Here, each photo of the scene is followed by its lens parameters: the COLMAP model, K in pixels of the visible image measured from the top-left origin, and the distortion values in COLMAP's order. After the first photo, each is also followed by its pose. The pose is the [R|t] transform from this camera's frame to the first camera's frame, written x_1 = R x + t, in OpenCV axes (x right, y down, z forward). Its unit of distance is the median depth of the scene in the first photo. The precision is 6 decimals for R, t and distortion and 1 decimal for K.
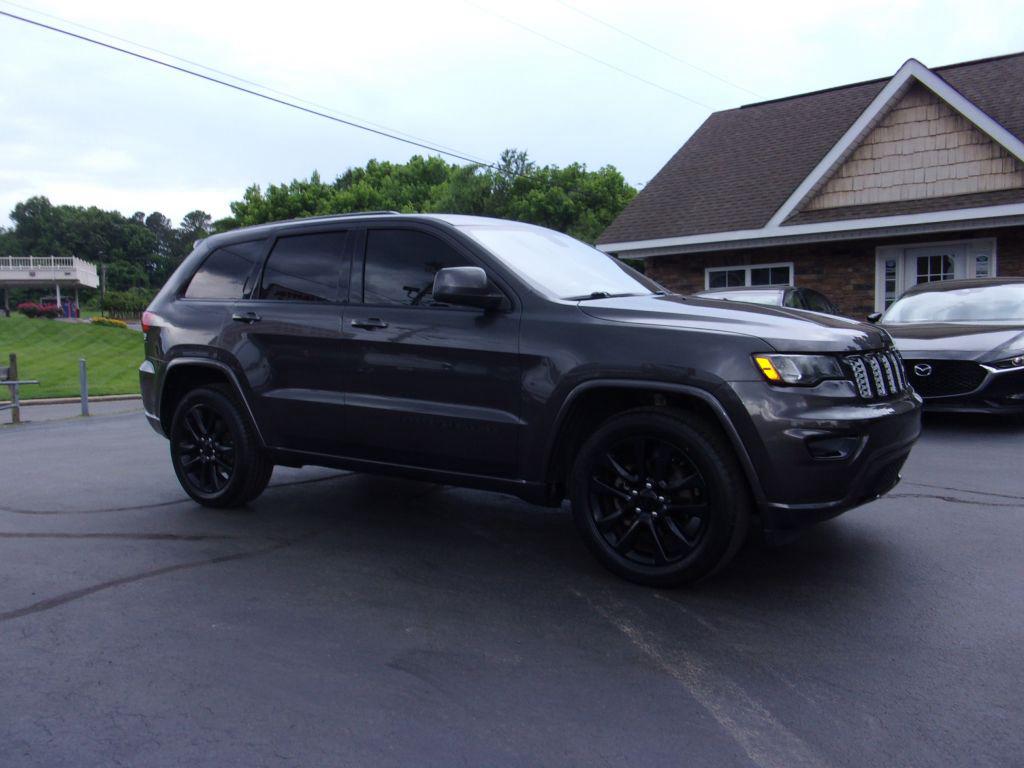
lens RADIAL K [[720.1, 0, 512.0], [0, 720.1, 384.0], [0, 0, 1]] dist [-0.001783, -0.002557]
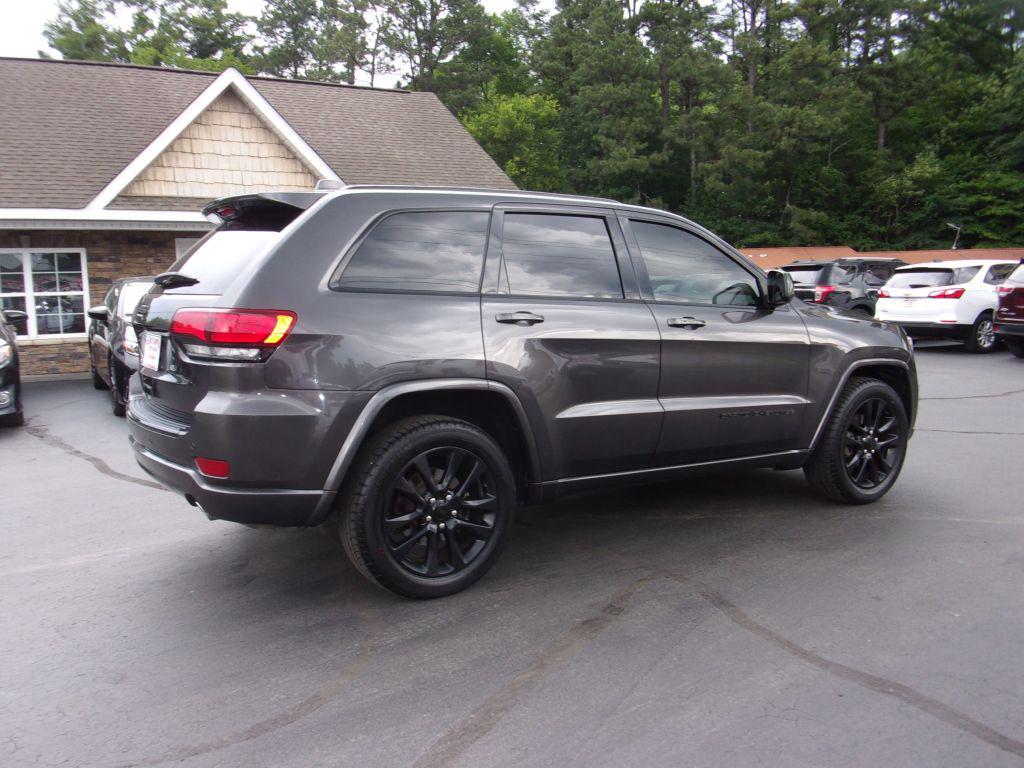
lens RADIAL K [[713.2, 0, 512.0], [0, 713.2, 384.0], [0, 0, 1]] dist [-0.004006, 0.000413]
pose [[0.531593, -0.089289, 0.842280, -0.144622], [0.077022, 0.995404, 0.056910, -0.009619], [-0.843491, 0.034621, 0.536027, 0.088699]]
